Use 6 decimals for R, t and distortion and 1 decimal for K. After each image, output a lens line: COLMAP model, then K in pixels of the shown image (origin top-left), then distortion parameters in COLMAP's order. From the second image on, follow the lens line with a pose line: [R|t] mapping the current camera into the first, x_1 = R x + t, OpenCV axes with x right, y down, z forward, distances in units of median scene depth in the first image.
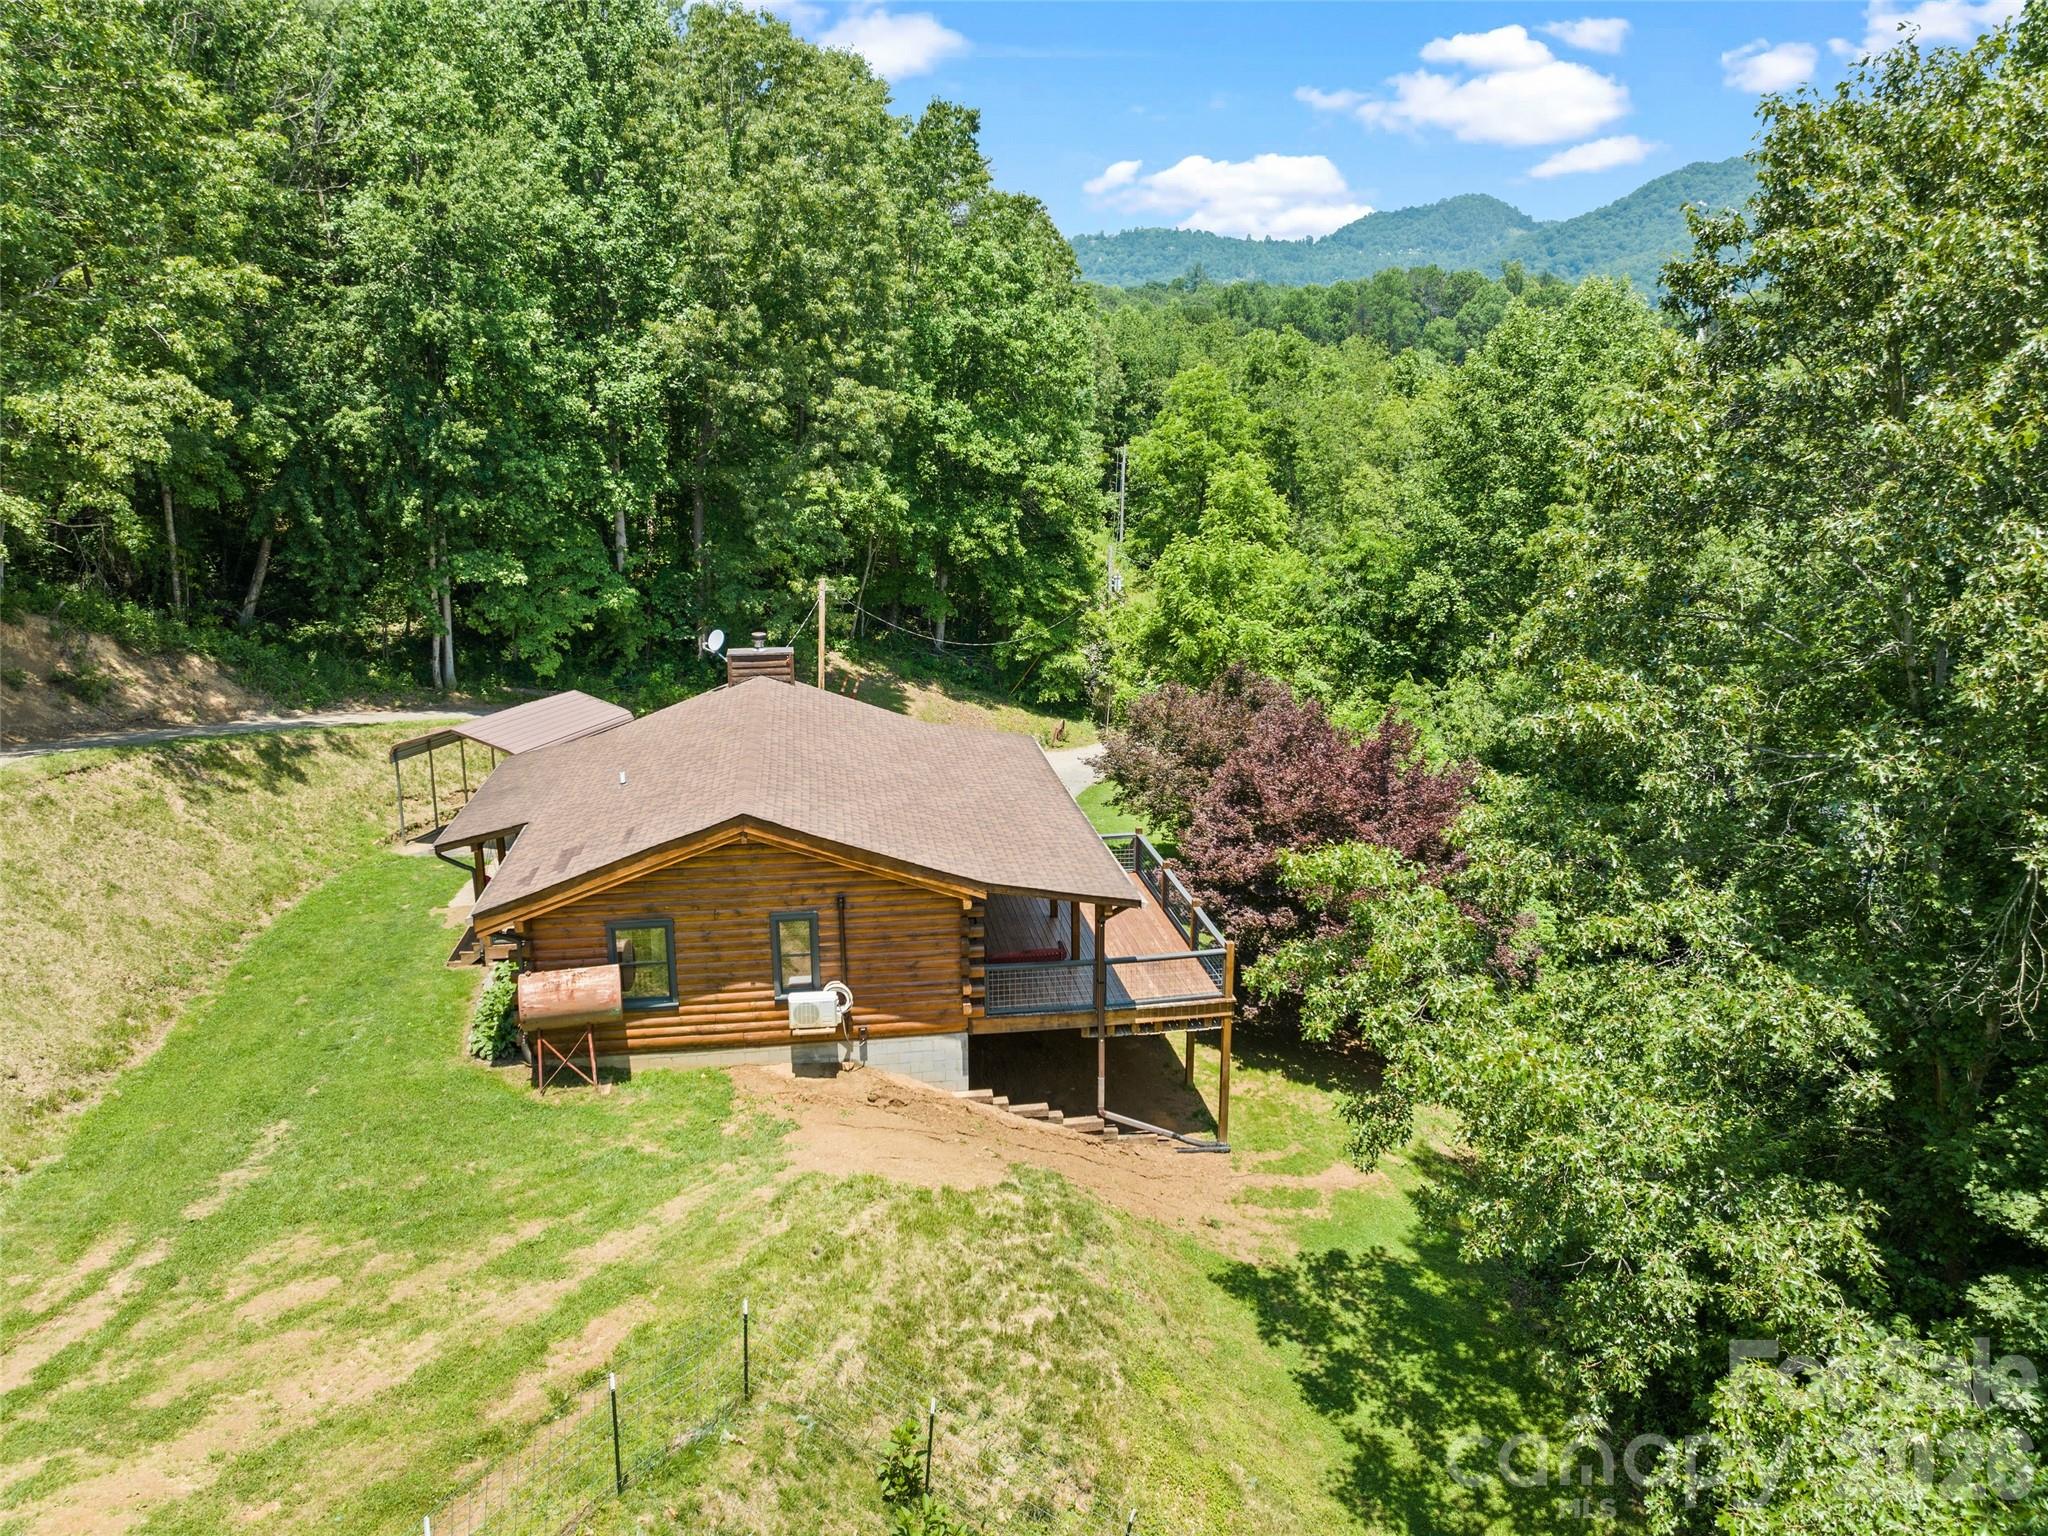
lens RADIAL K [[1439.4, 0, 1028.9], [0, 1439.4, 754.1], [0, 0, 1]] dist [-0.037413, -0.002833]
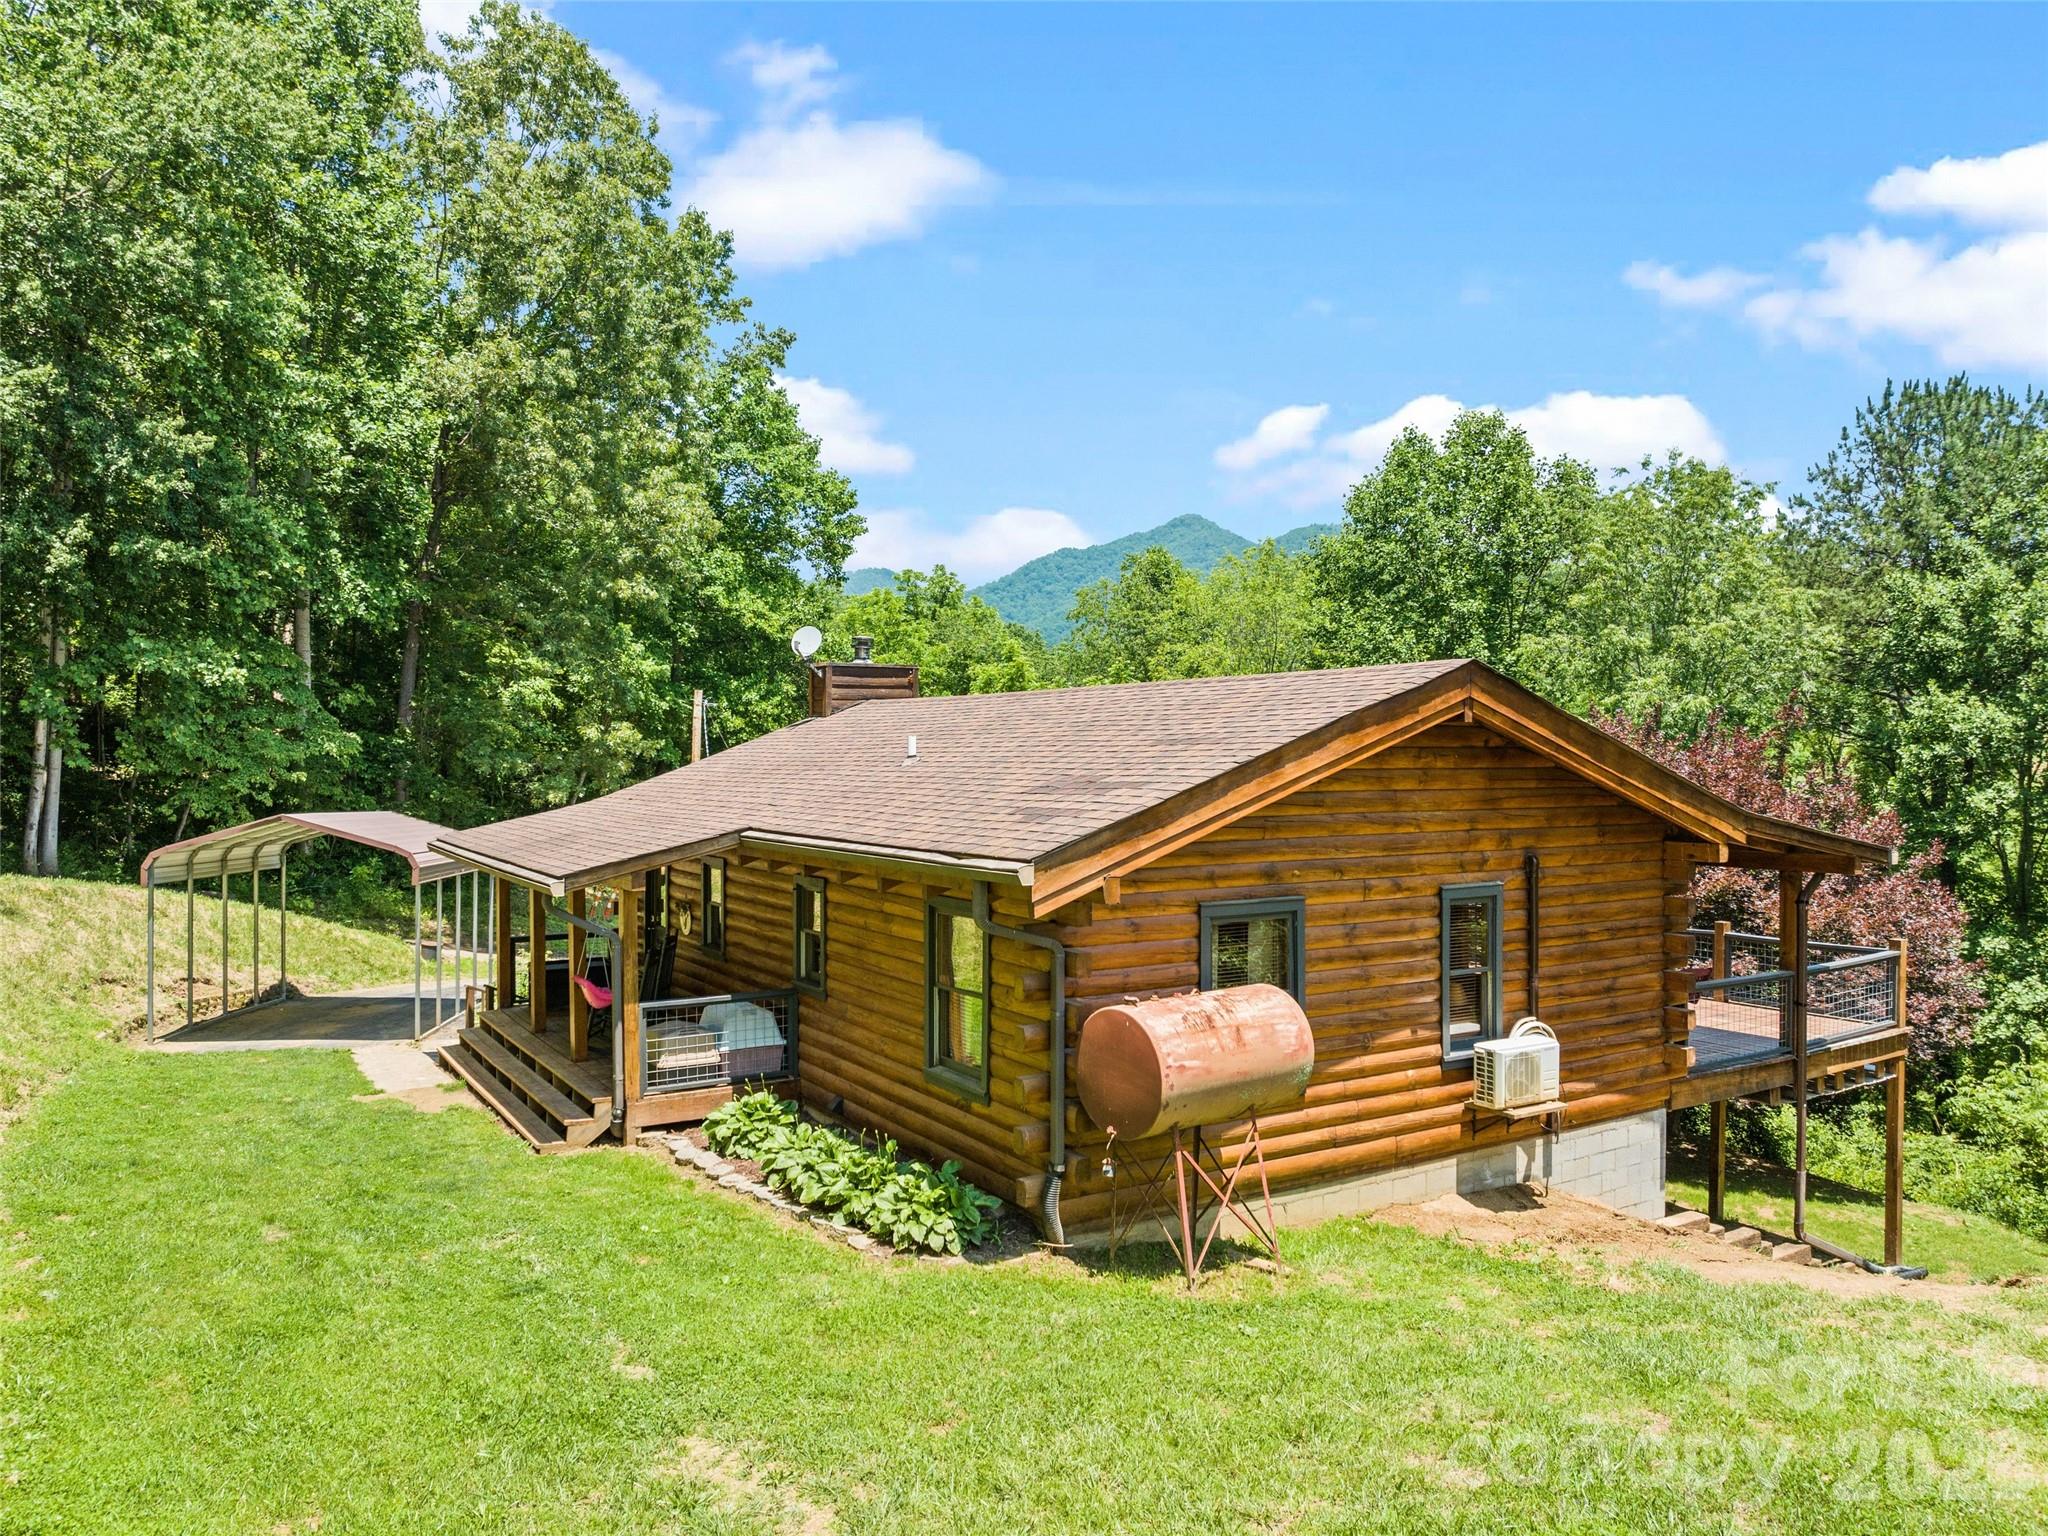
lens RADIAL K [[1439.4, 0, 1028.9], [0, 1439.4, 754.1], [0, 0, 1]] dist [-0.037413, -0.002833]
pose [[0.921321, 0.001701, 0.388800, -0.406557], [0.092704, 0.970188, -0.223921, 0.130154], [-0.377590, 0.242347, 0.893697, 0.448476]]
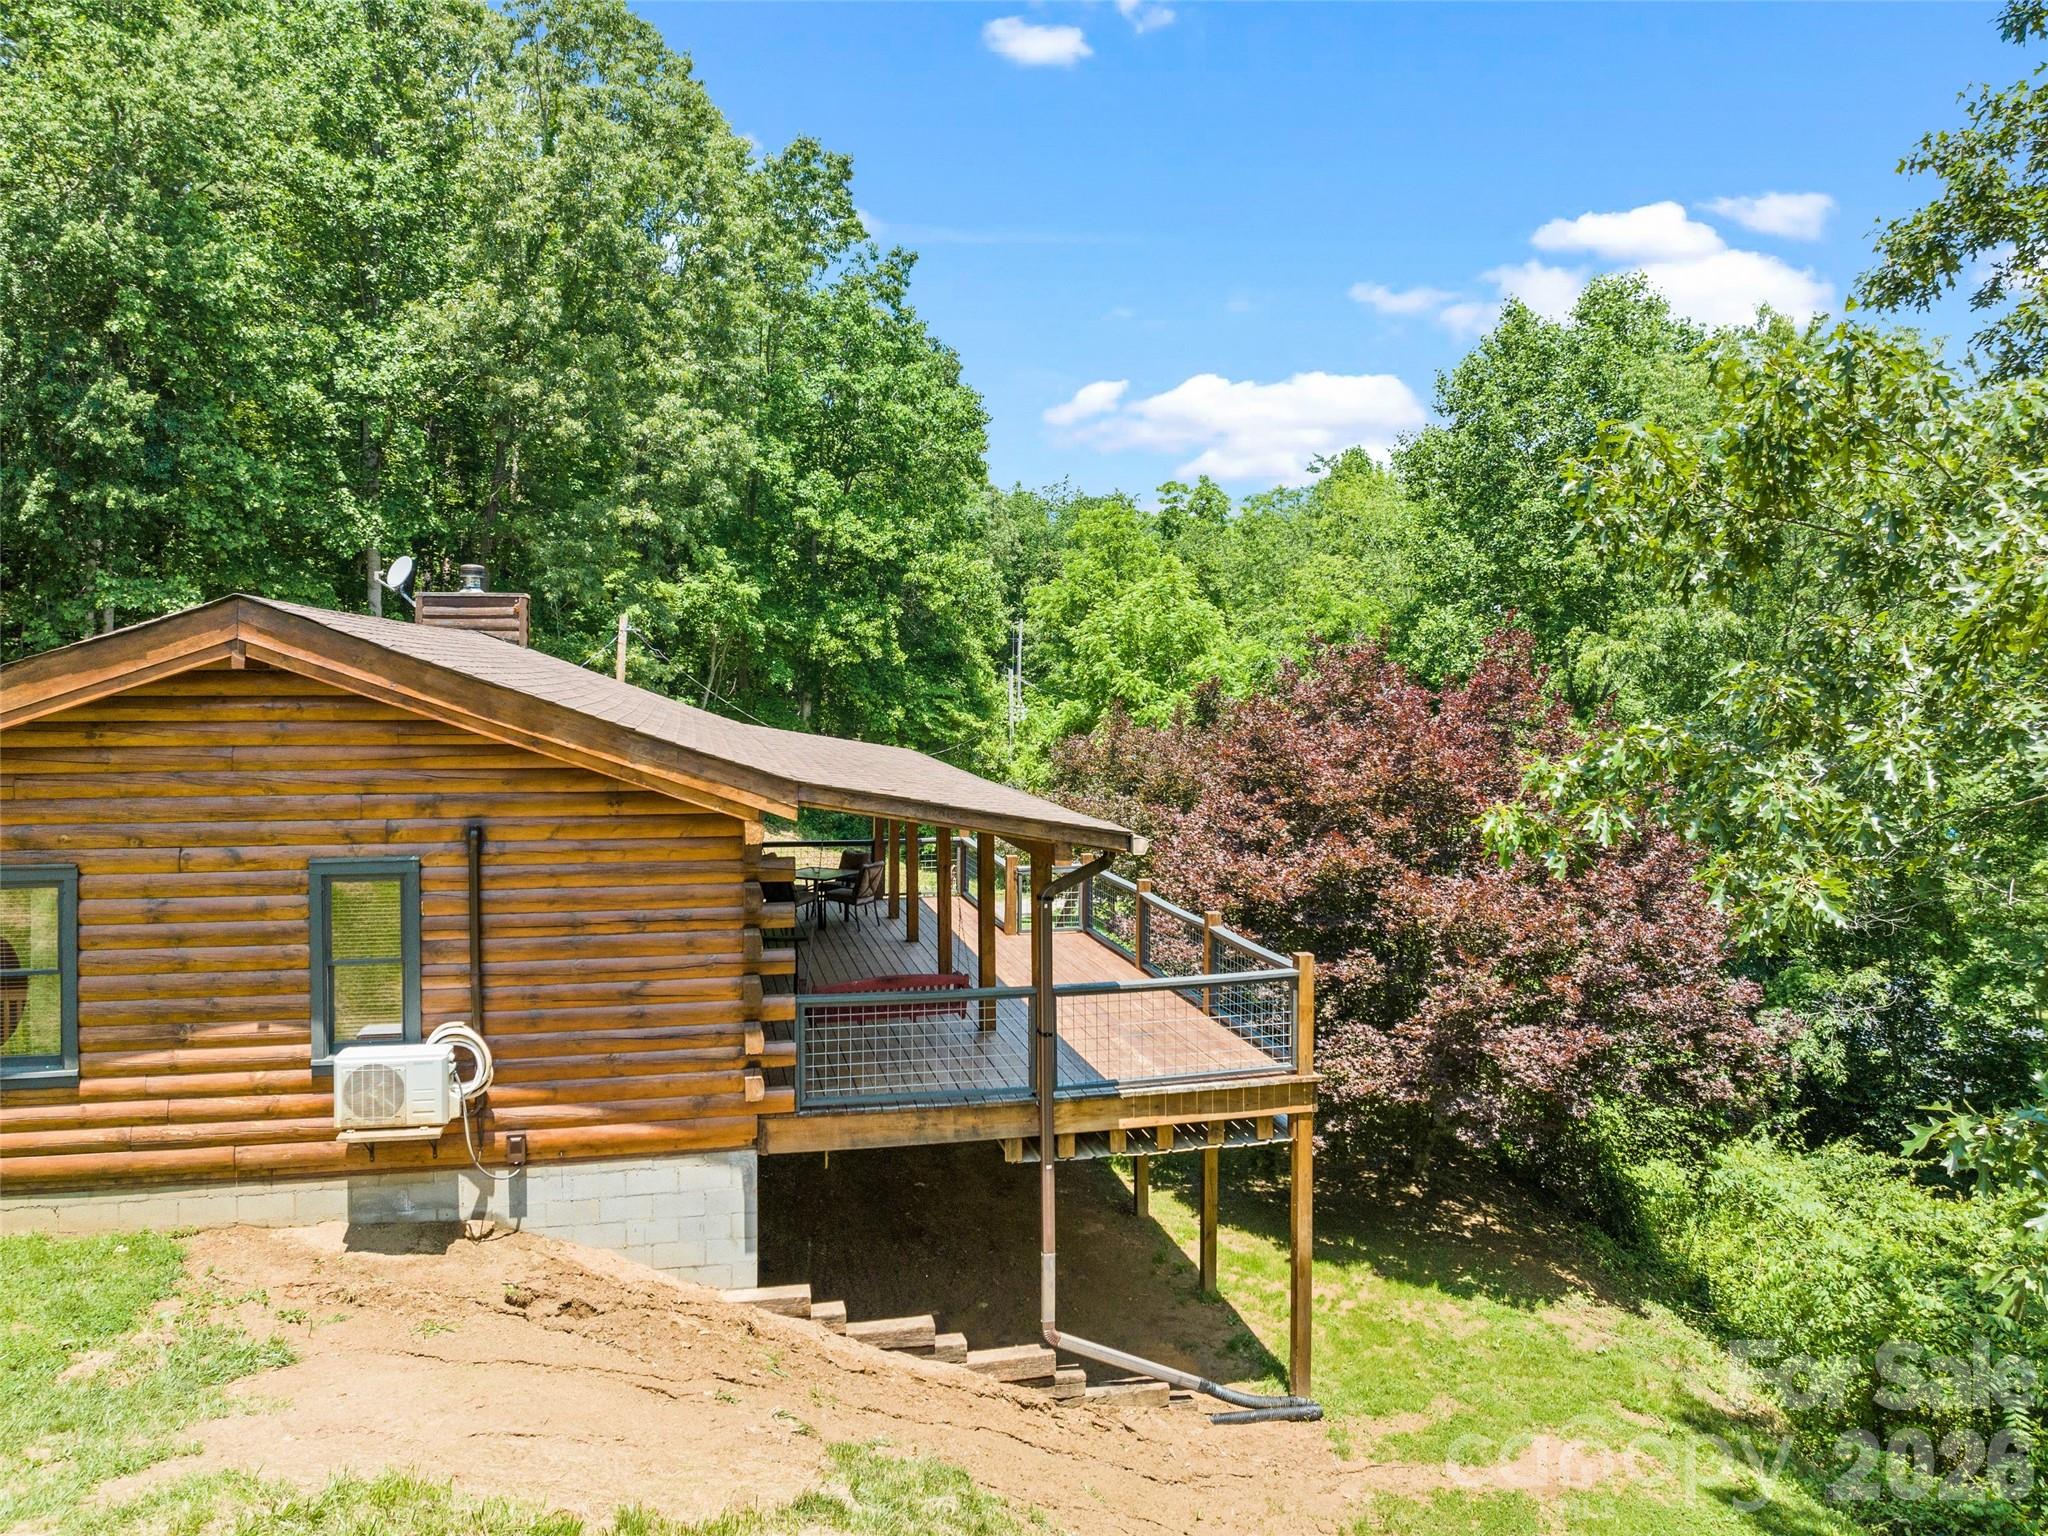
lens RADIAL K [[1470.9, 0, 1023.4], [0, 1470.9, 672.5], [0, 0, 1]] dist [-0.037192, 0.003000]
pose [[0.997350, 0.002217, 0.072717, 0.006283], [0.015283, 0.970845, -0.239222, 0.129261], [-0.071128, 0.239699, 0.968238, 0.413258]]
